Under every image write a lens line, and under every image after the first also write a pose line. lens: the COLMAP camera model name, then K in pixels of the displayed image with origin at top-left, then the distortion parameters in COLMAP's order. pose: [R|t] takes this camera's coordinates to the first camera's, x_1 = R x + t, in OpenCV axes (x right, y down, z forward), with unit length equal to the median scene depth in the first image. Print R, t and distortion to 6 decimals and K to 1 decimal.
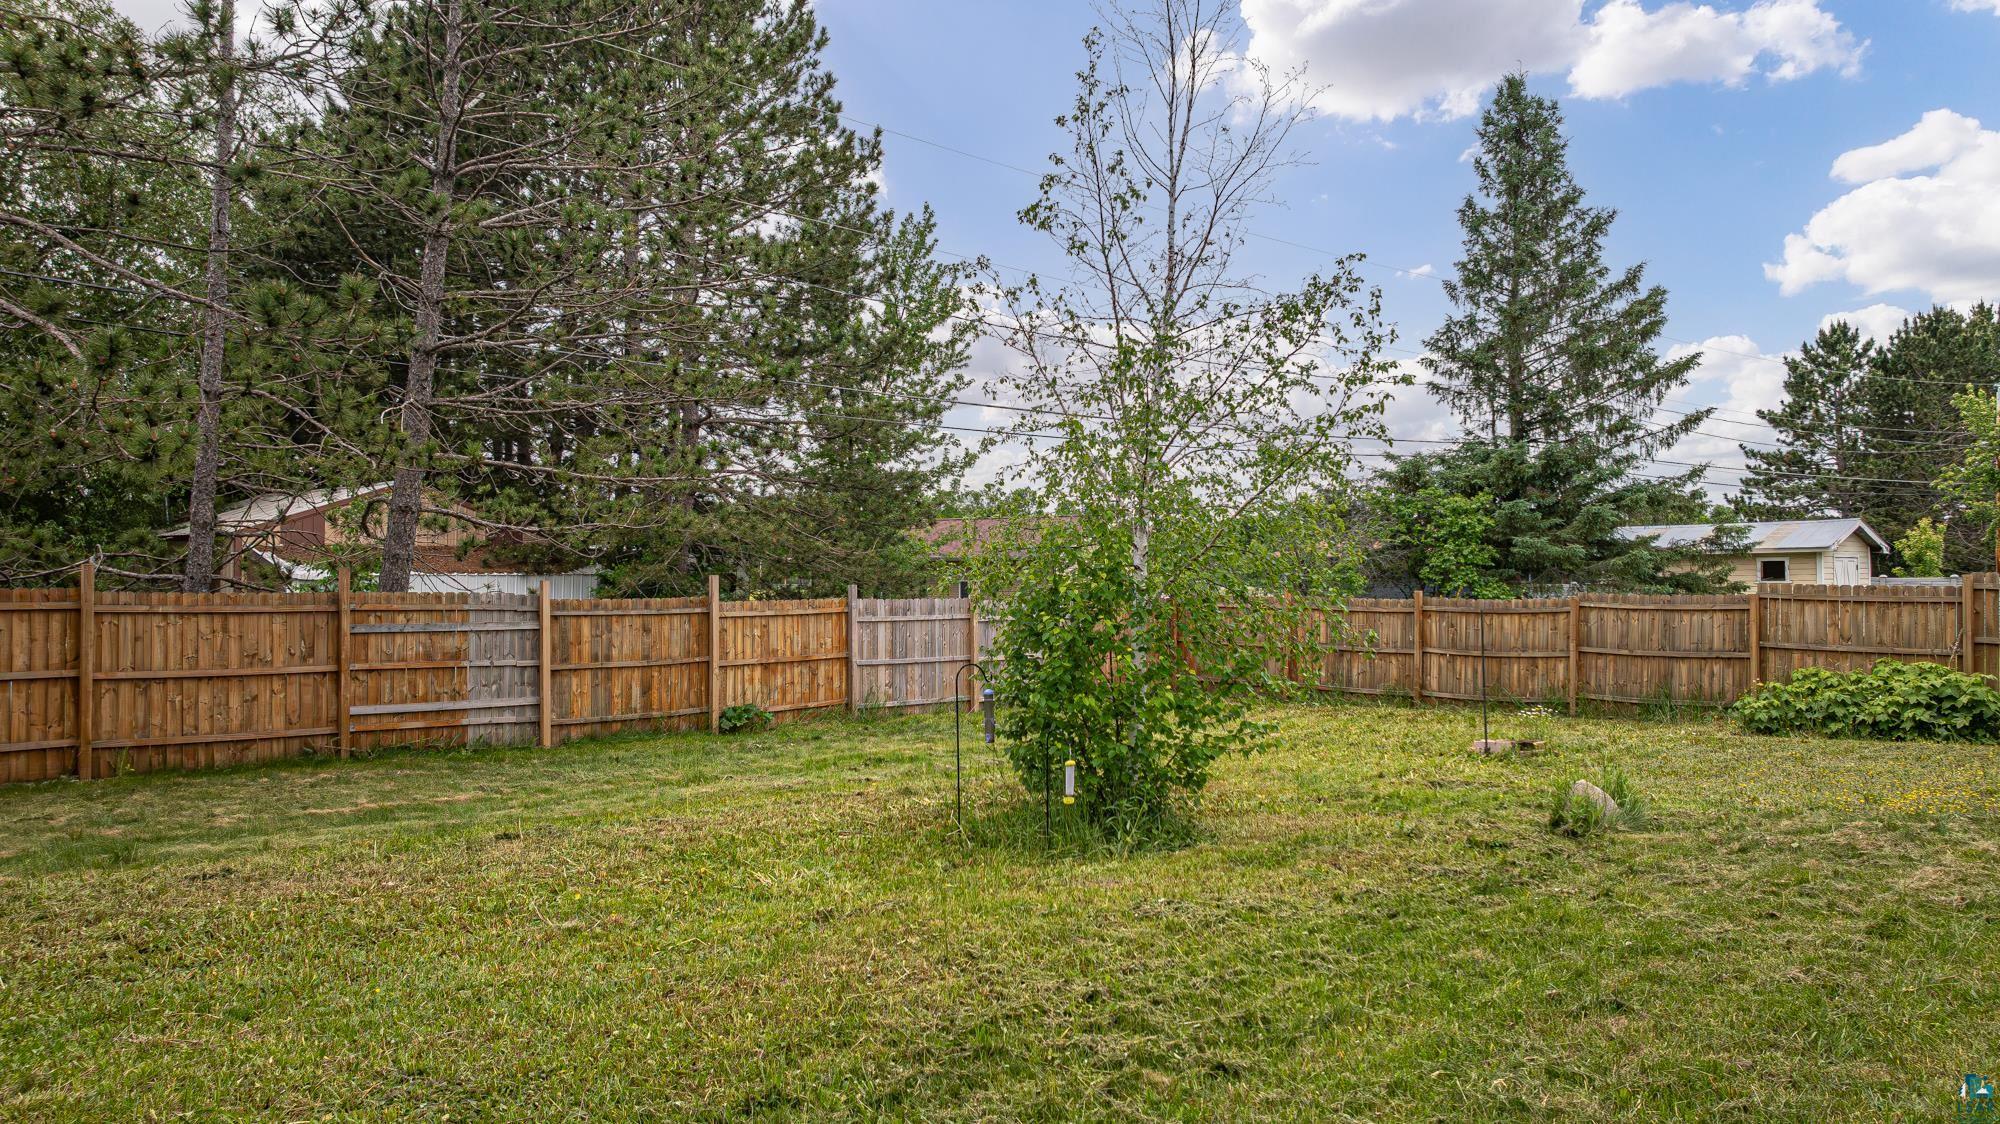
lens RADIAL K [[1402.2, 0, 1000.4], [0, 1402.2, 565.5], [0, 0, 1]] dist [-0.028314, 0.030942]
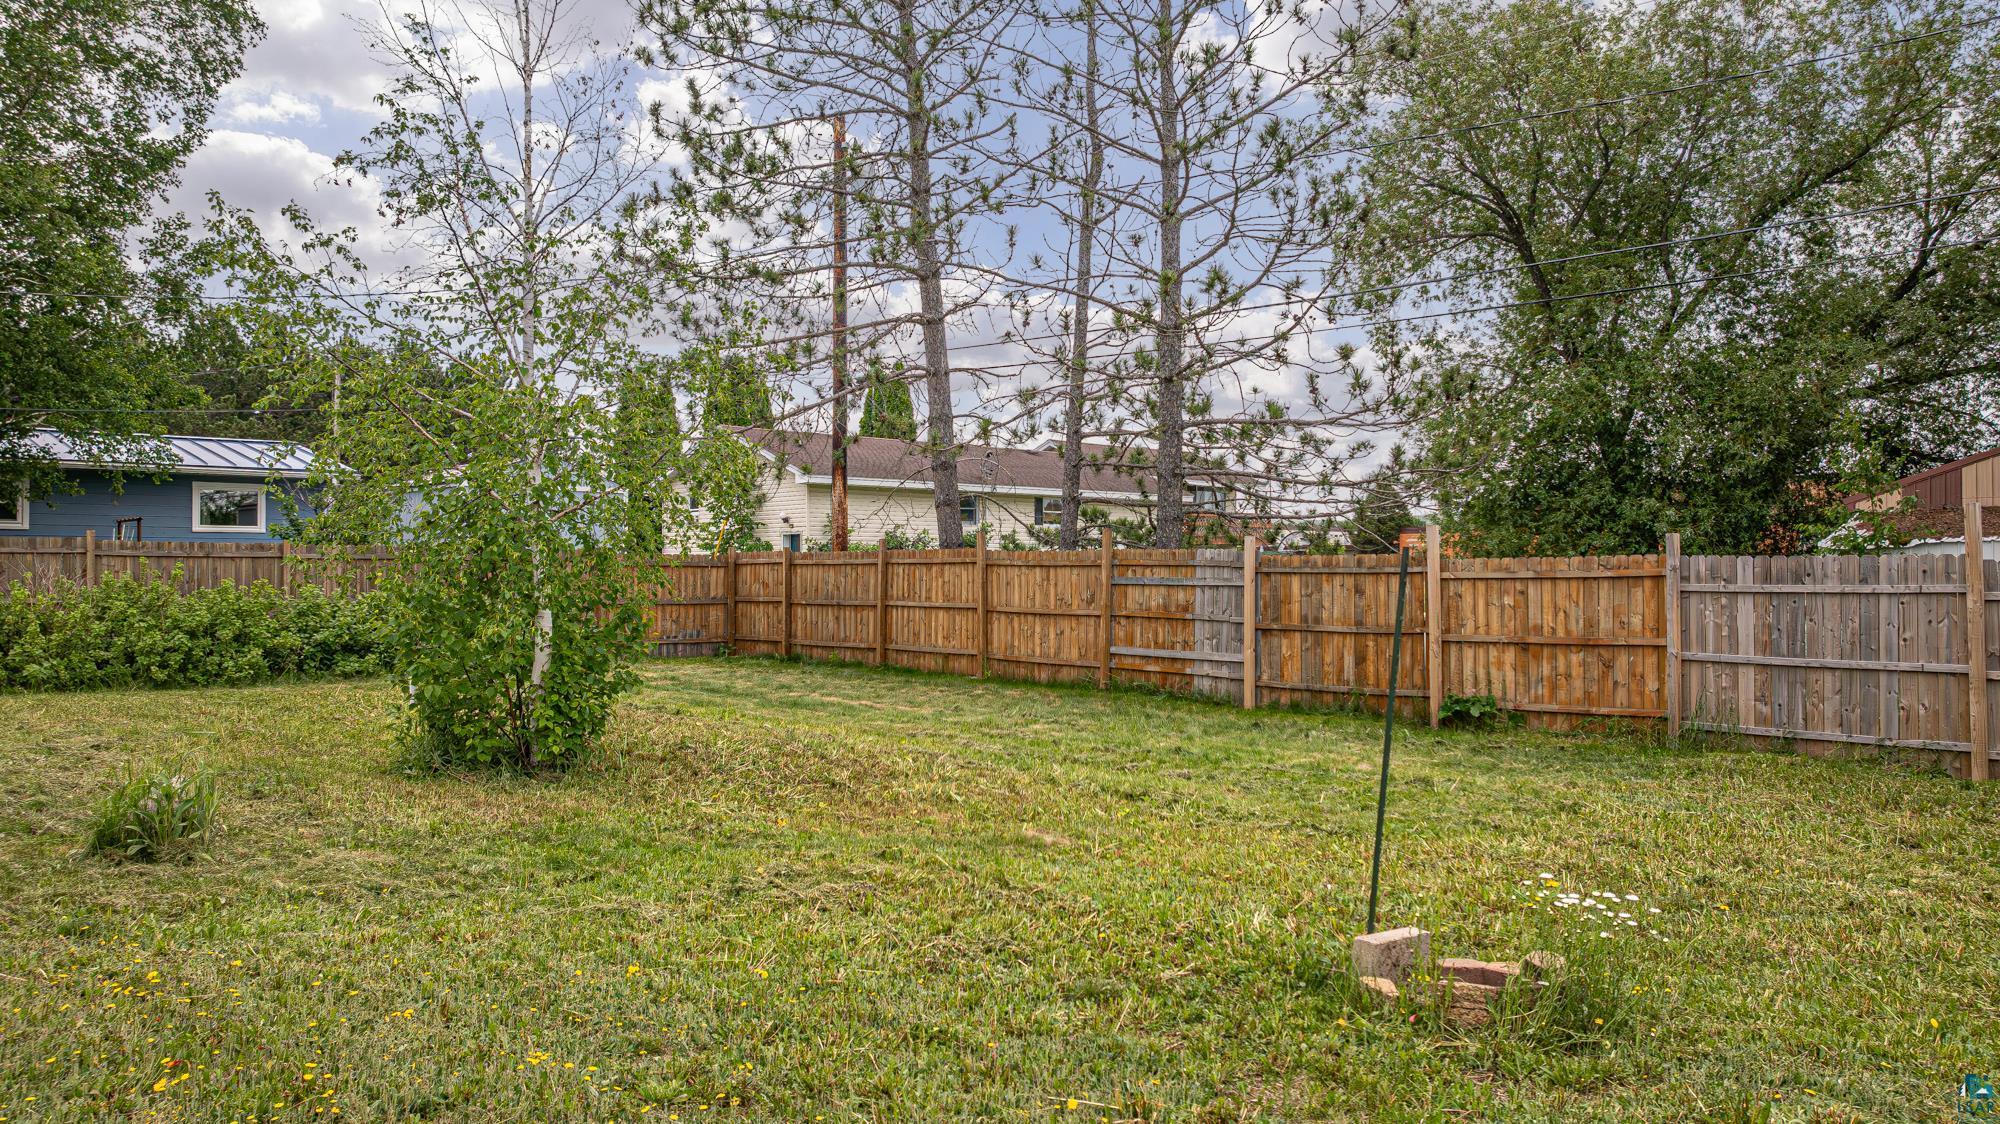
lens RADIAL K [[1402.2, 0, 1000.3], [0, 1402.2, 564.1], [0, 0, 1]] dist [-0.028314, 0.030942]
pose [[-0.032938, -0.002963, -0.999453, 0.582052], [0.011918, 0.999923, -0.003357, 0.028028], [0.999386, -0.012022, -0.032900, 0.764246]]
